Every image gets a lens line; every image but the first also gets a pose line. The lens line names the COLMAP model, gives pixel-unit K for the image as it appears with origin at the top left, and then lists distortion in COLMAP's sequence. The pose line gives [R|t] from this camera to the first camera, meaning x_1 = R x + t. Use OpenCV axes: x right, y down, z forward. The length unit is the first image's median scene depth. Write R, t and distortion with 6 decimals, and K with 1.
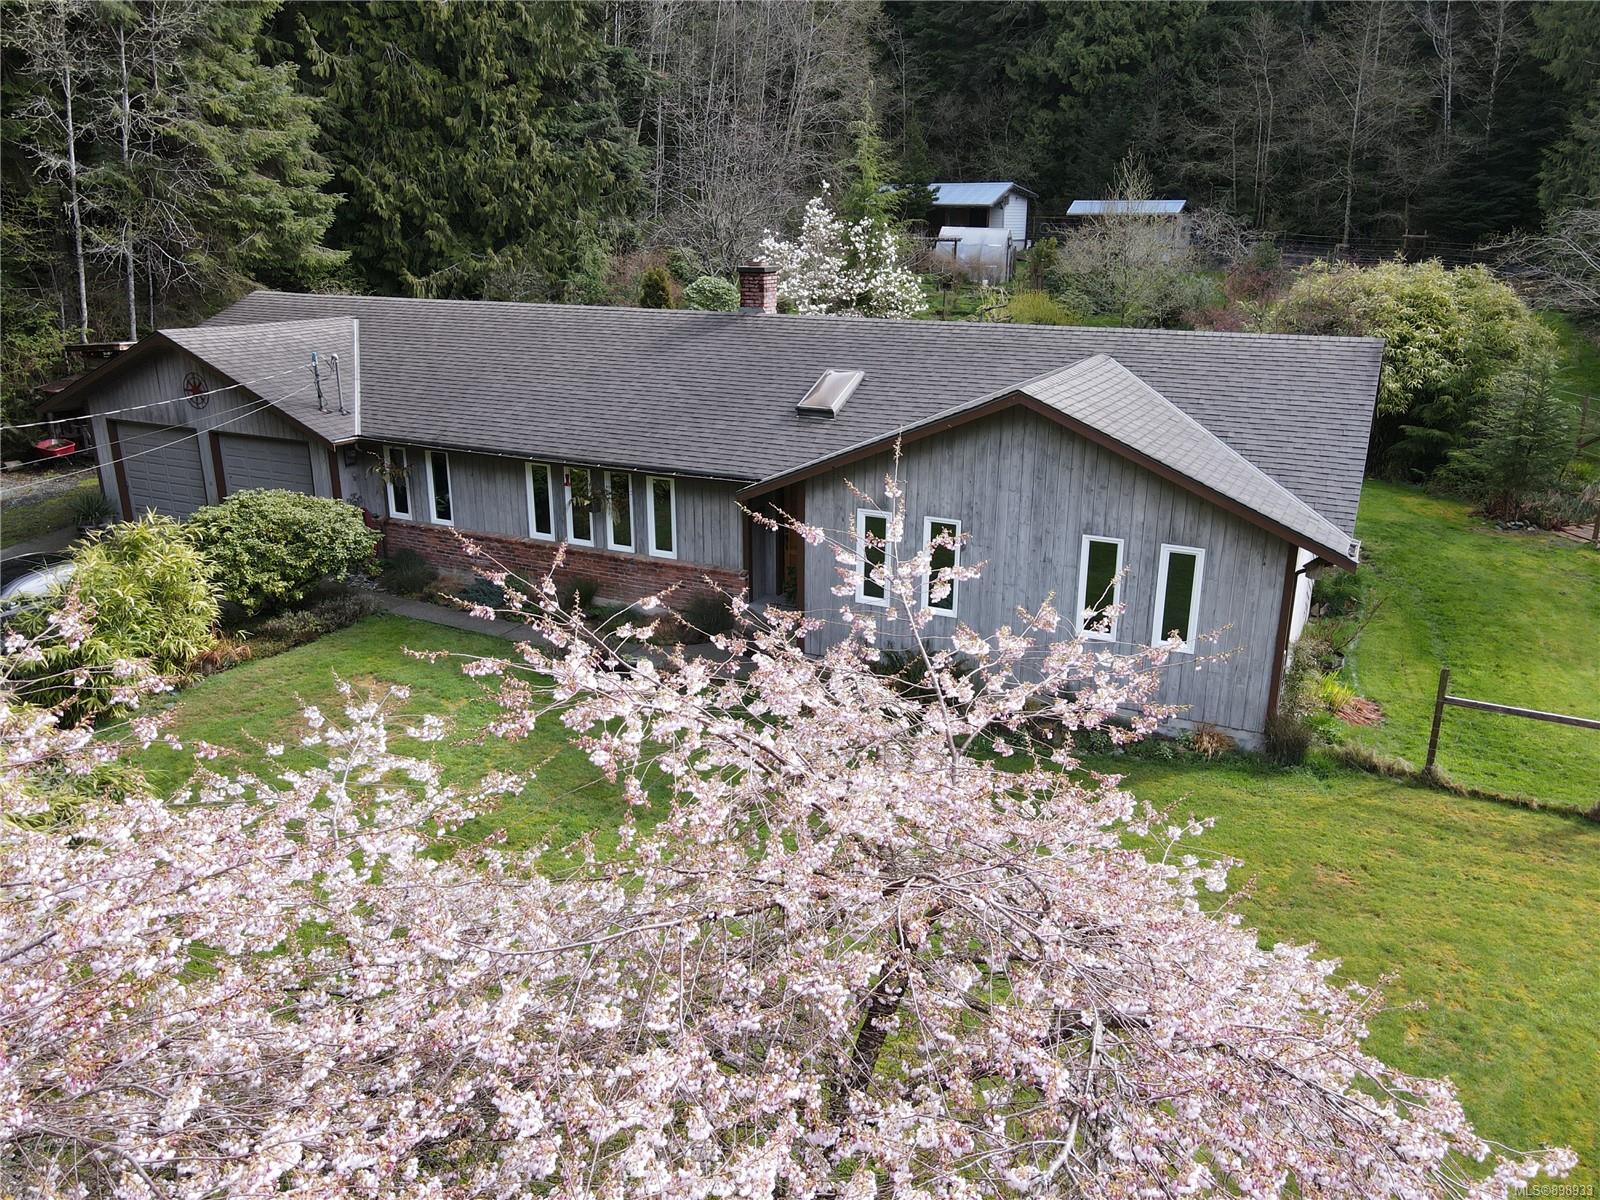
lens RADIAL K [[1174.1, 0, 807.6], [0, 1174.1, 588.5], [0, 0, 1]] dist [0.011965, -0.003515]
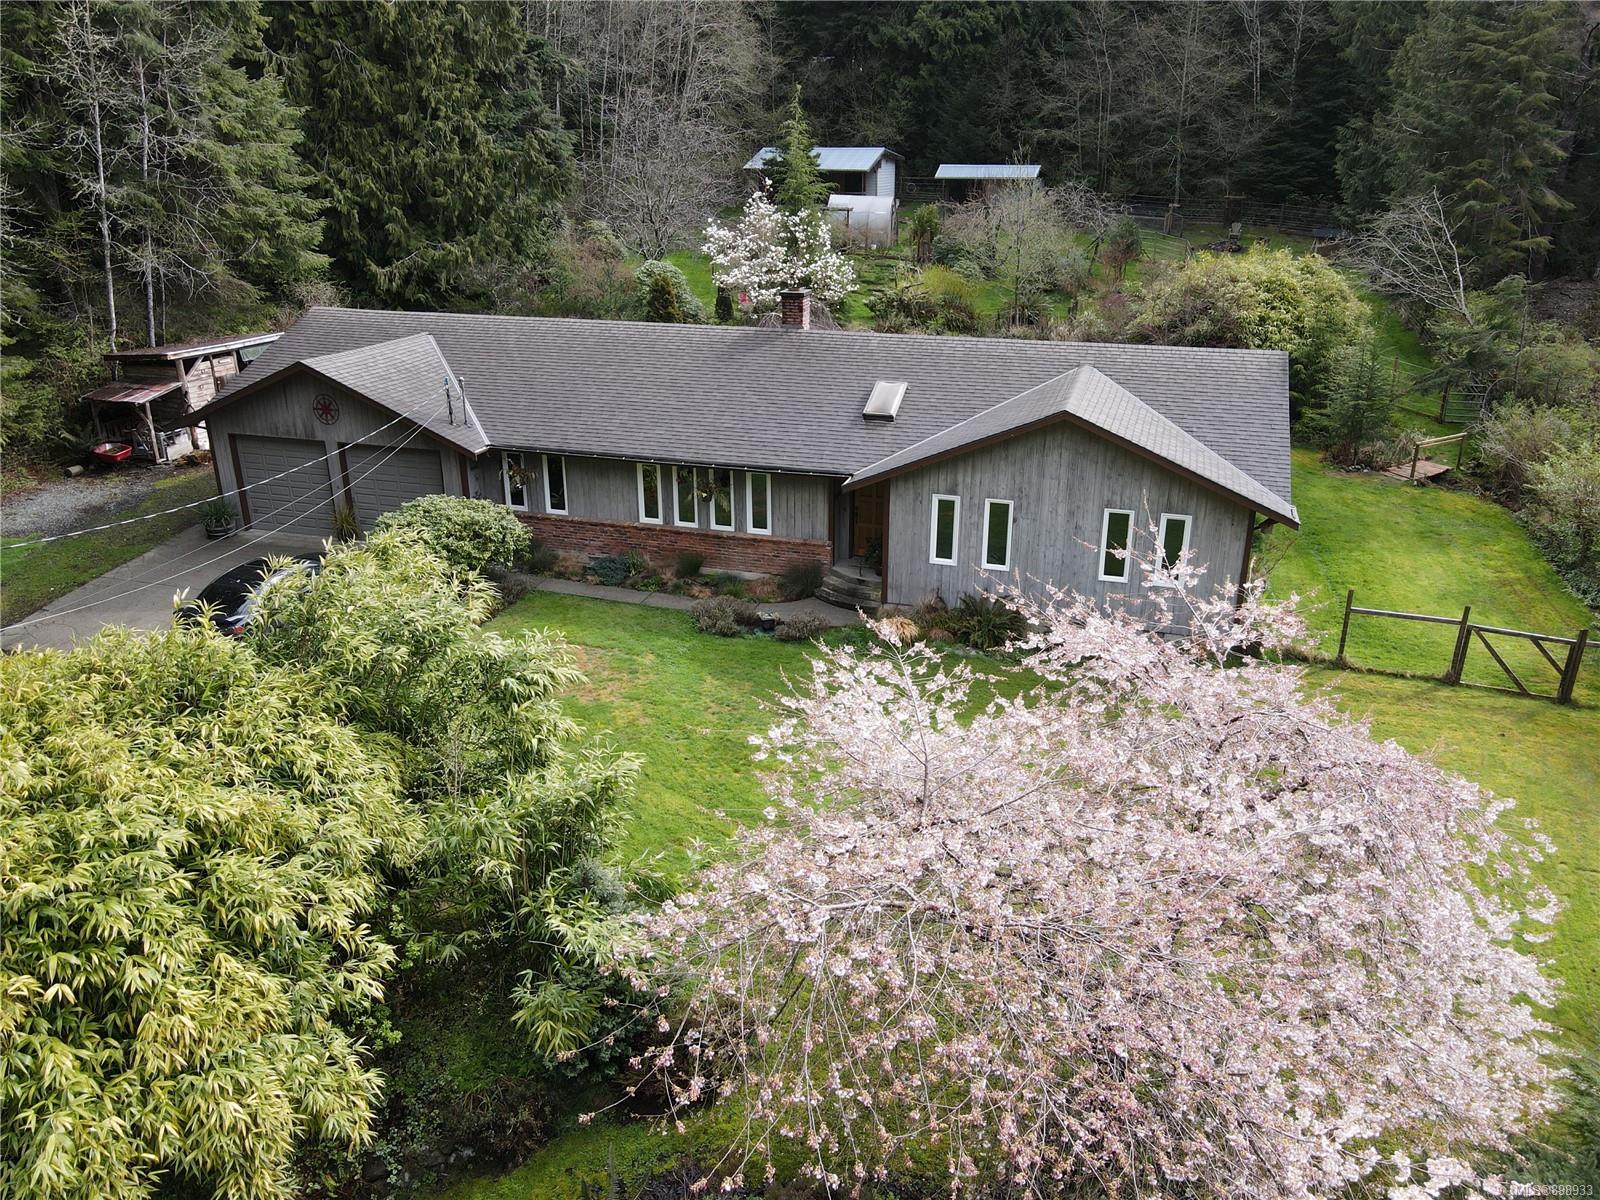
lens RADIAL K [[1174.1, 0, 793.4], [0, 1174.1, 597.8], [0, 0, 1]] dist [0.011965, -0.003515]
pose [[0.988306, -0.061499, 0.139532, -0.167907], [0.051661, 0.995988, 0.073072, -0.030565], [-0.143466, -0.065009, 0.987518, -0.171443]]
